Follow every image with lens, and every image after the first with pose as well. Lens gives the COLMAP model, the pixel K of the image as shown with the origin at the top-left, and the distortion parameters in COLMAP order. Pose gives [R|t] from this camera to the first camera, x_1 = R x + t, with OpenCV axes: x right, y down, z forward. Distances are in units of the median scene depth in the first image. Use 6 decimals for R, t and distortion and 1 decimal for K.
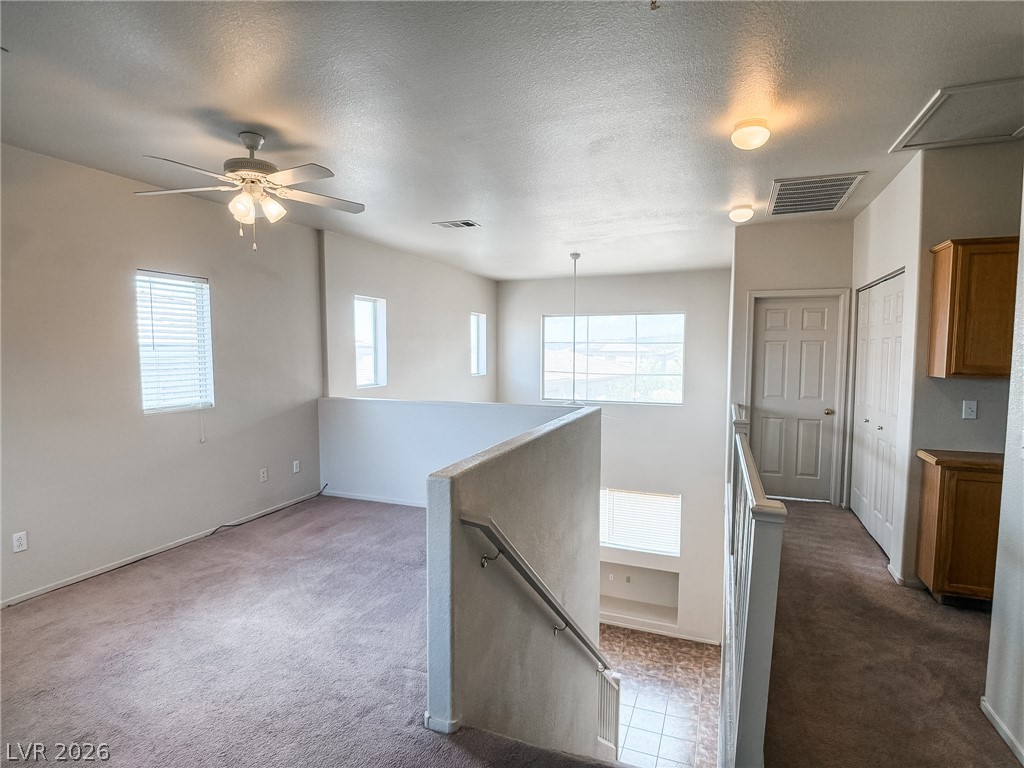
lens RADIAL K [[539.2, 0, 512.3], [0, 539.2, 385.2], [0, 0, 1]] dist [-0.003743, -0.011272]
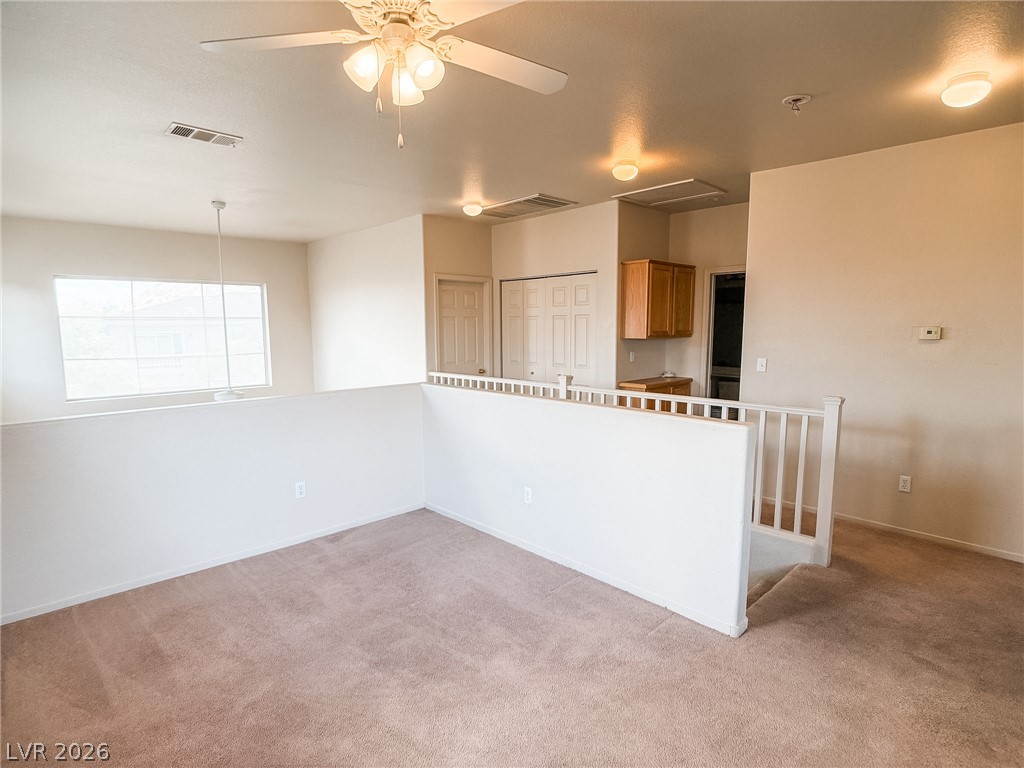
lens RADIAL K [[539.2, 0, 509.5], [0, 539.2, 391.5], [0, 0, 1]] dist [-0.003743, -0.011272]
pose [[0.413351, -0.114458, 0.903350, -0.609966], [0.064491, 0.993257, 0.096340, -0.026072], [-0.908285, 0.018435, 0.417945, 0.413186]]
